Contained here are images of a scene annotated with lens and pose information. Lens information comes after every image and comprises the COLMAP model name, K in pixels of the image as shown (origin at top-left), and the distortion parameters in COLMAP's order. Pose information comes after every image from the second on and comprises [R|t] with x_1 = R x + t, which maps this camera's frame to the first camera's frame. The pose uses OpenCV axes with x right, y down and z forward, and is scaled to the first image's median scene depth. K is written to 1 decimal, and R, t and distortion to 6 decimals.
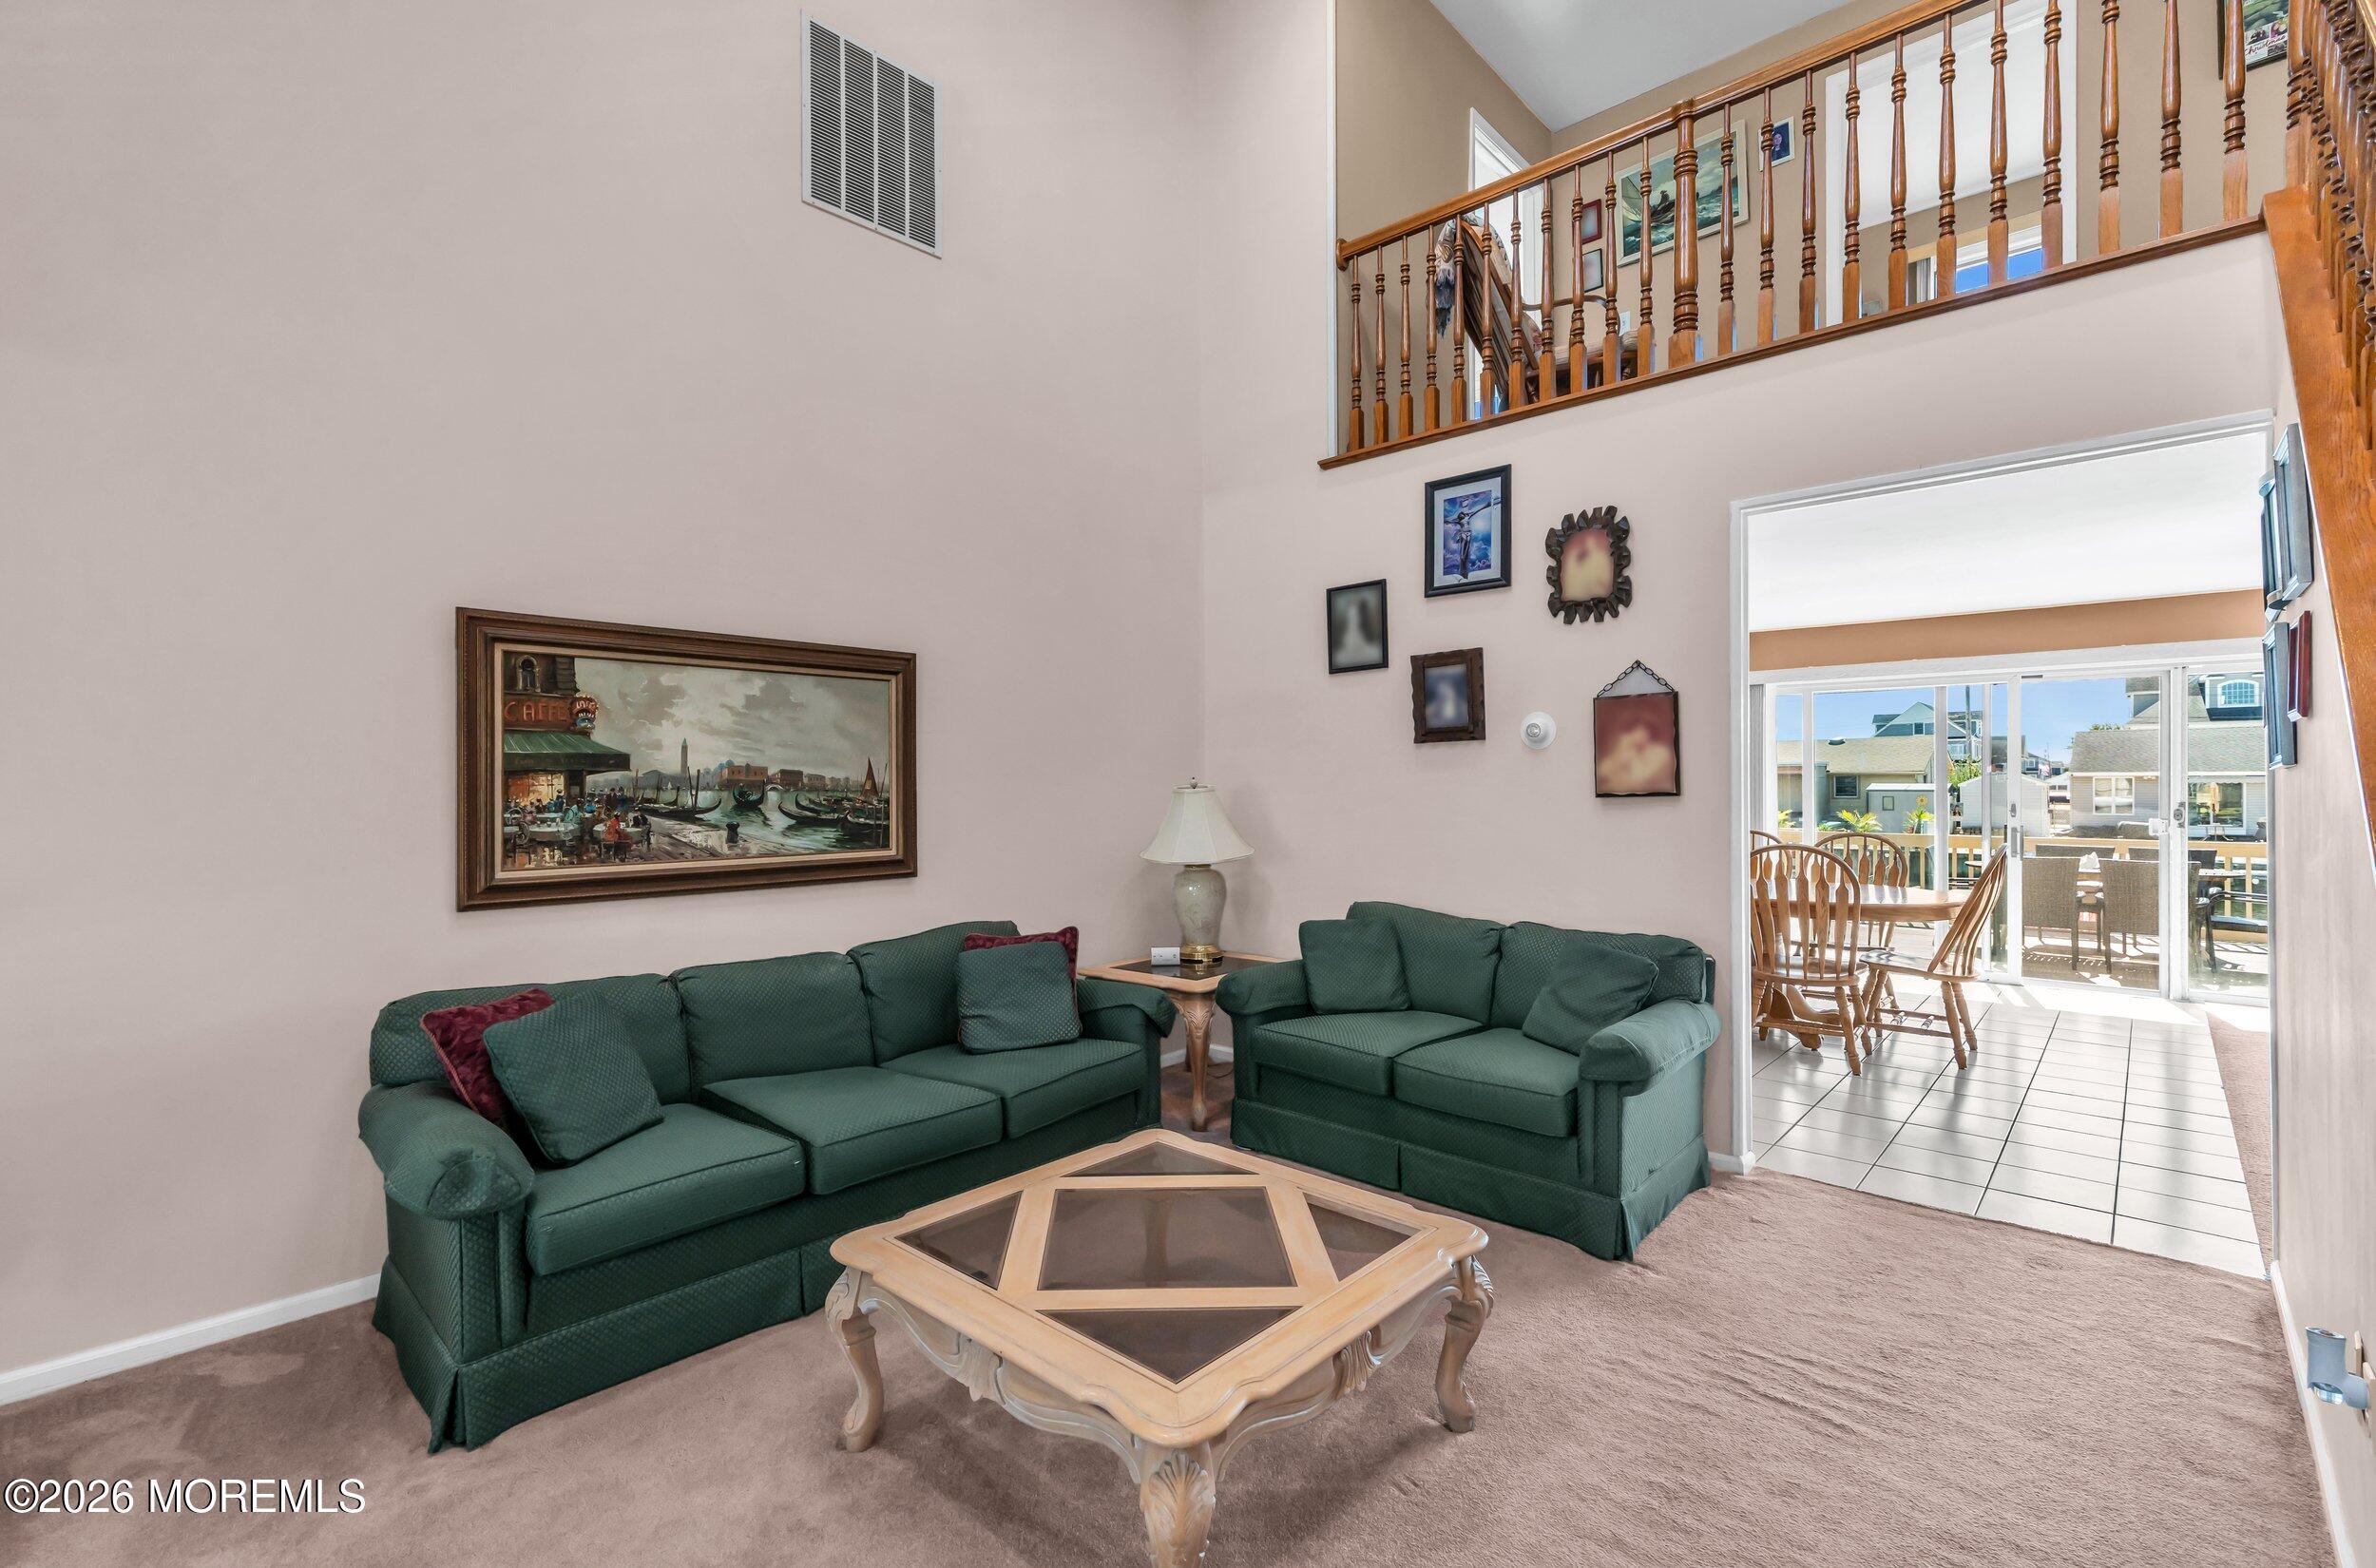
lens RADIAL K [[1062.6, 0, 1173.0], [0, 1062.6, 782.6], [0, 0, 1]] dist [-0.009550, 0.003078]
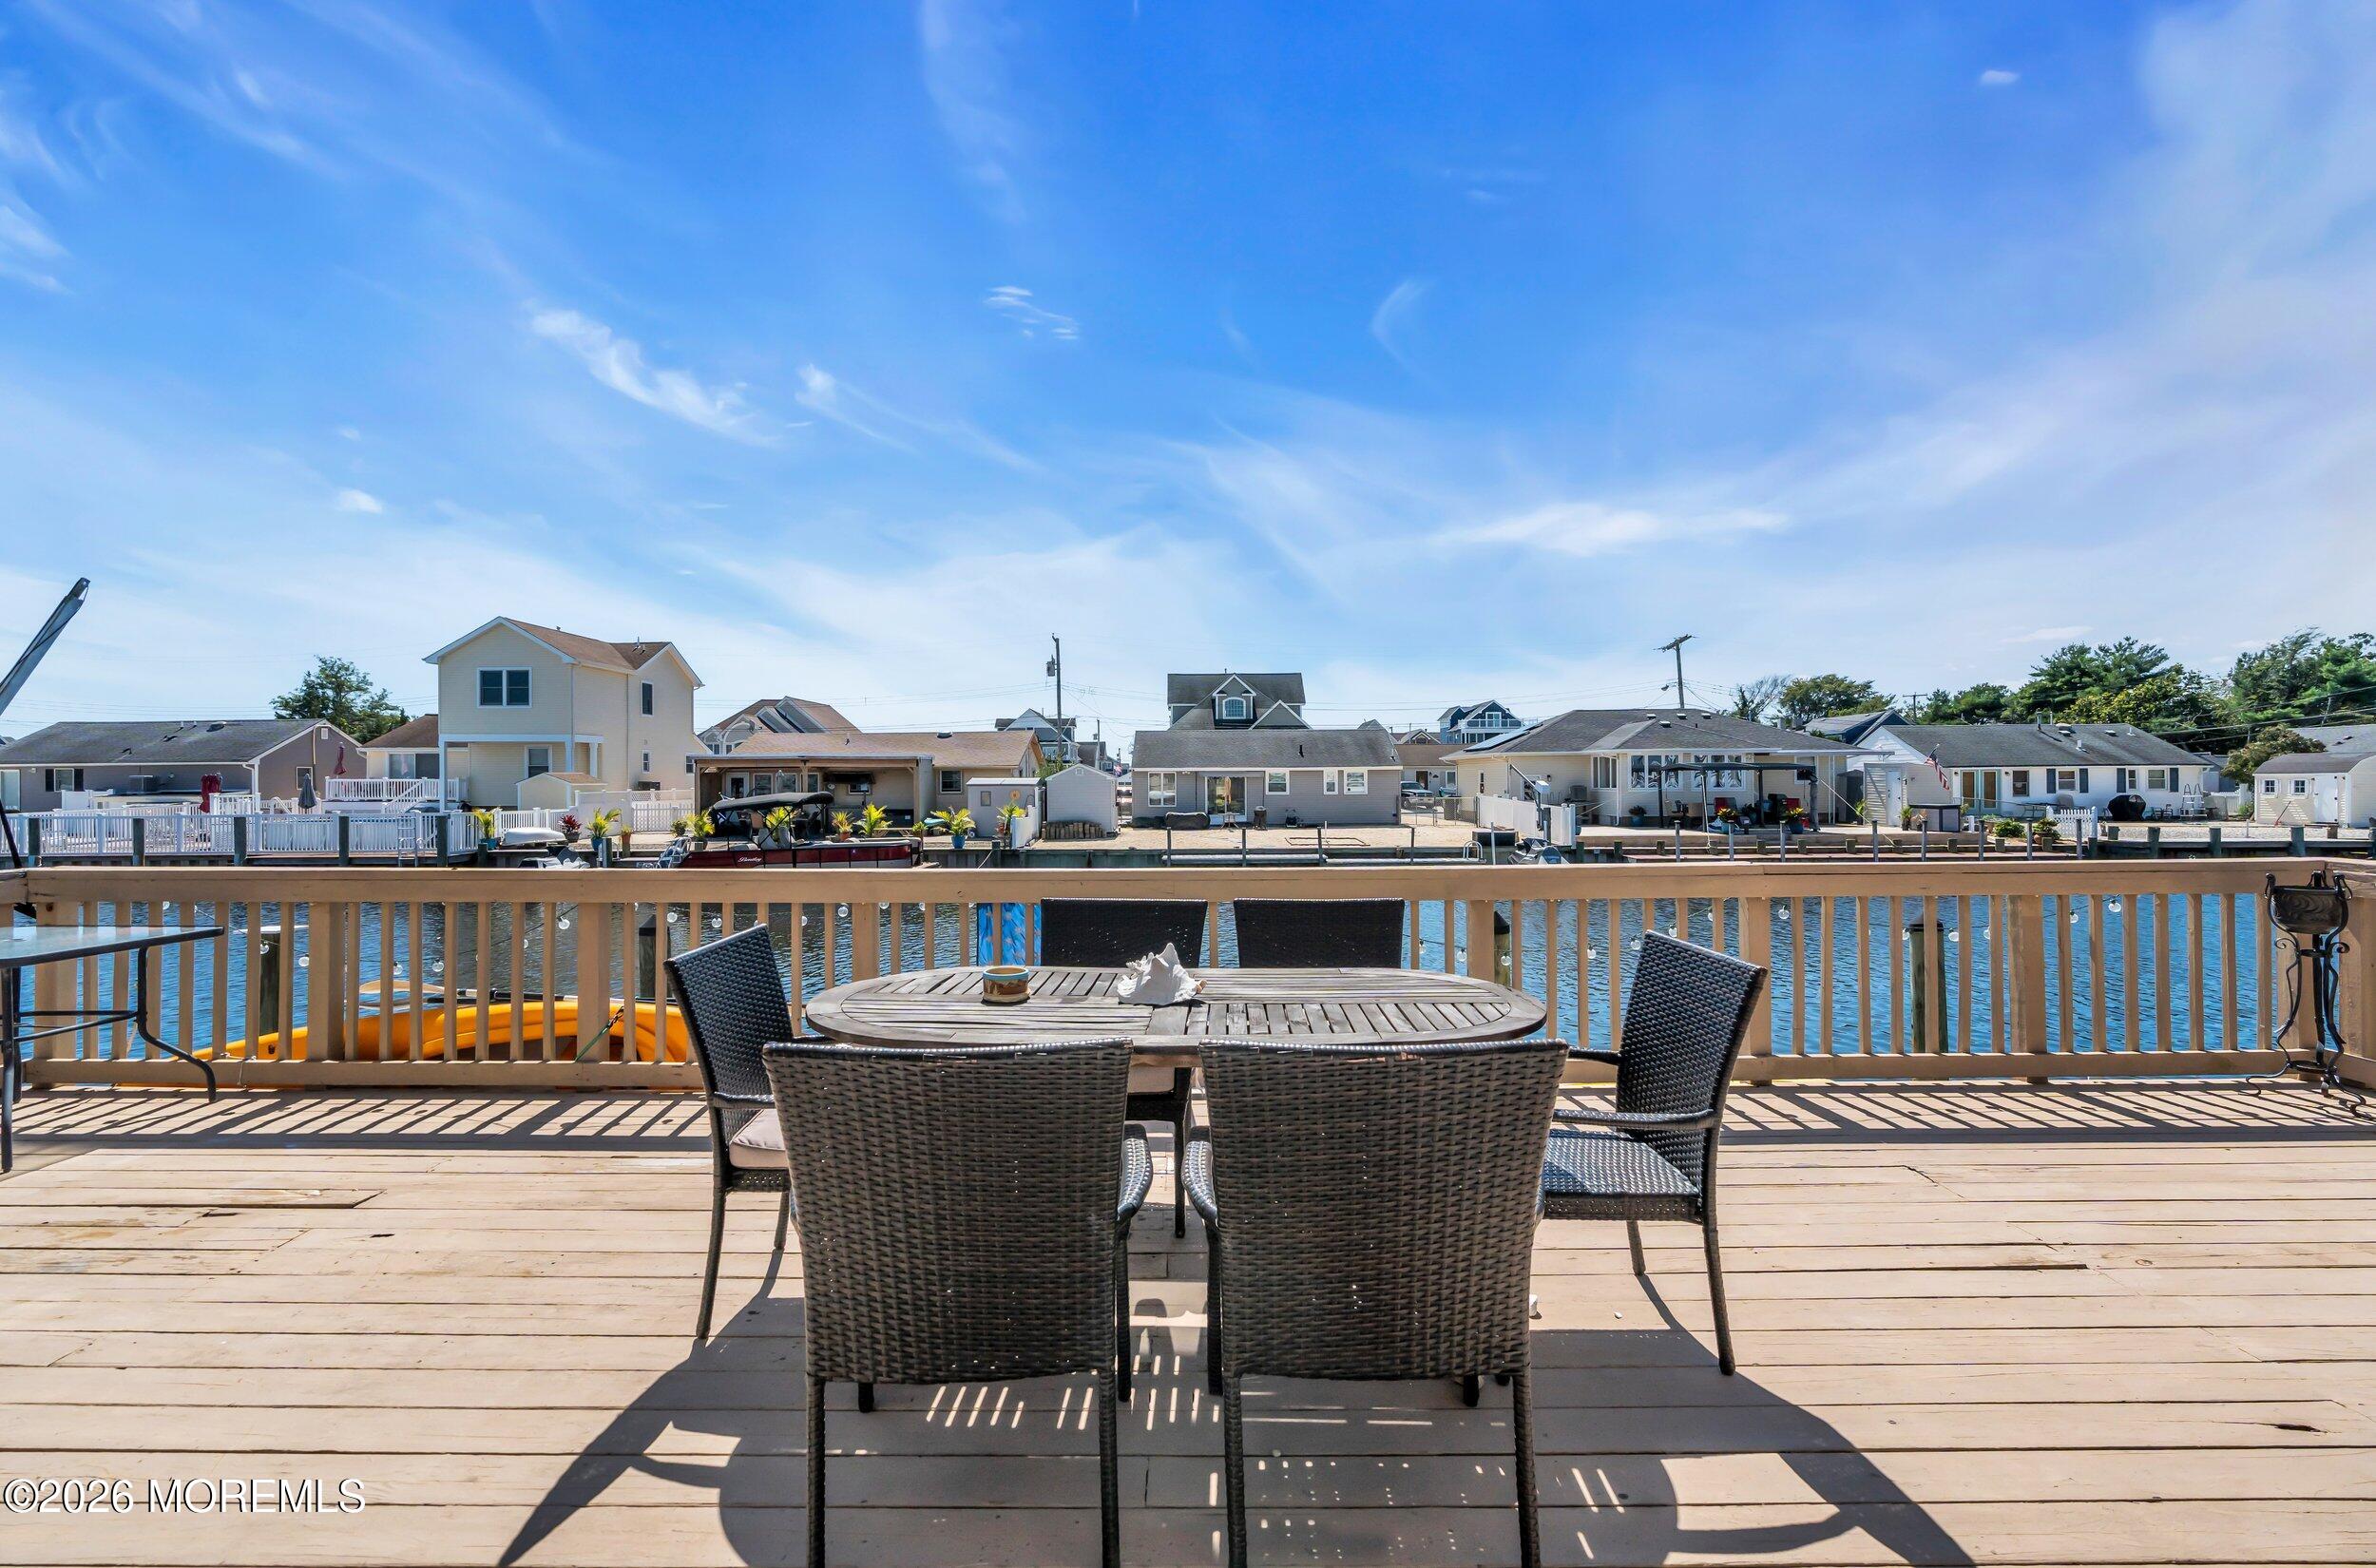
lens RADIAL K [[1062.6, 0, 1183.8], [0, 1062.6, 774.8], [0, 0, 1]] dist [-0.009550, 0.003078]
pose [[0.730944, 0.003457, 0.682429, 1.672034], [0.001365, 0.999978, -0.006527, 0.055281], [-0.682436, 0.005703, 0.730923, 1.941261]]
